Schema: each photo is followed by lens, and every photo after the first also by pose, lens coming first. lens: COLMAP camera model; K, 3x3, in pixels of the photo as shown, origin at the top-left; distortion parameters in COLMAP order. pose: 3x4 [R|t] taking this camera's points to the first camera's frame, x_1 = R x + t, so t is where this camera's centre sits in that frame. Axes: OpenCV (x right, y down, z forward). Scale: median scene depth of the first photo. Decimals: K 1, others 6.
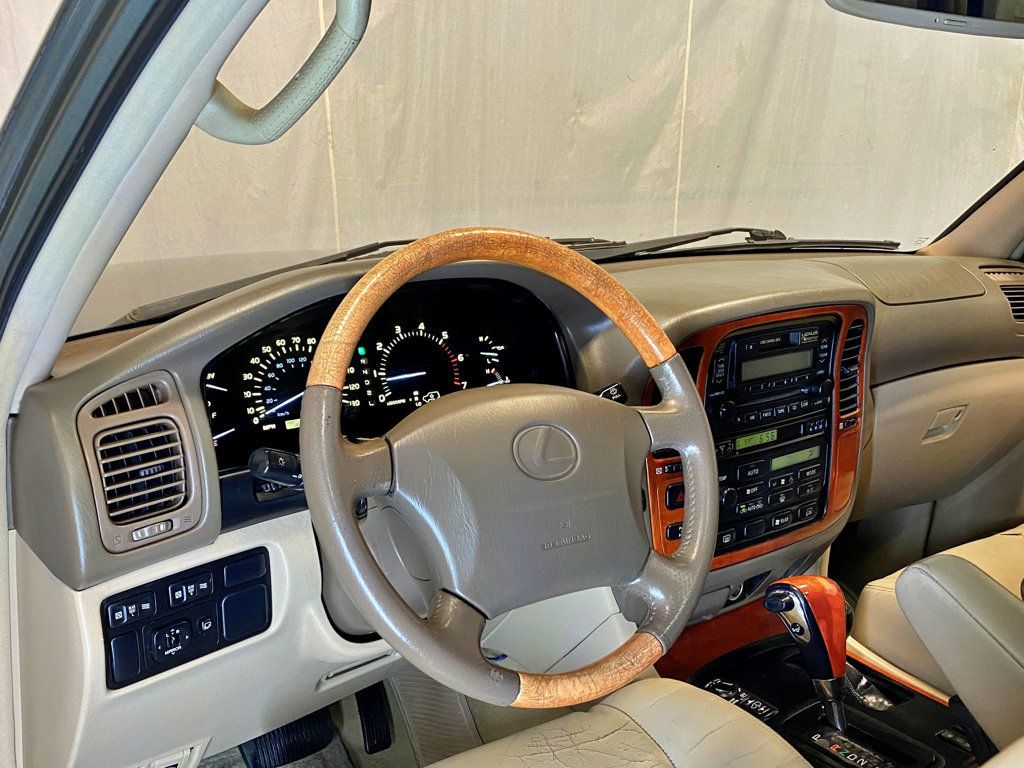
lens RADIAL K [[1049.7, 0, 512.8], [0, 1049.7, 386.4], [0, 0, 1]] dist [0.096086, 0.000000]
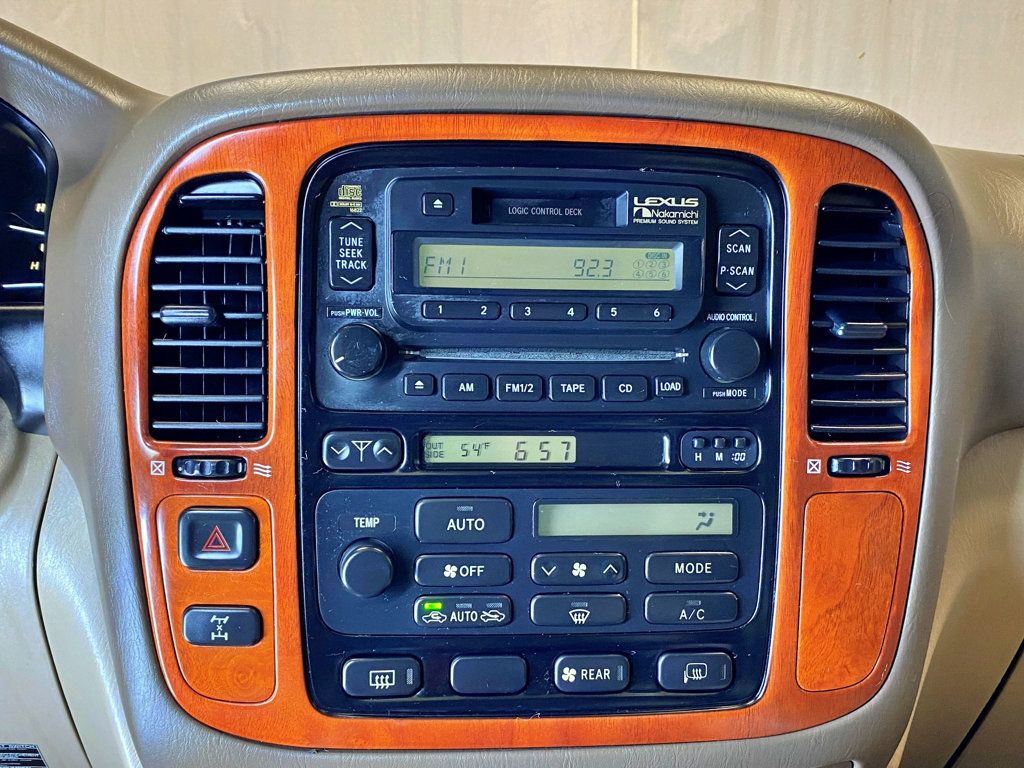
lens RADIAL K [[1049.7, 0, 511.9], [0, 1049.7, 382.5], [0, 0, 1]] dist [0.096086, 0.000000]
pose [[0.842079, 0.053487, -0.536695, 0.444524], [-0.133453, 0.984792, -0.111245, 0.068287], [0.522583, 0.165301, 0.836411, 0.644274]]
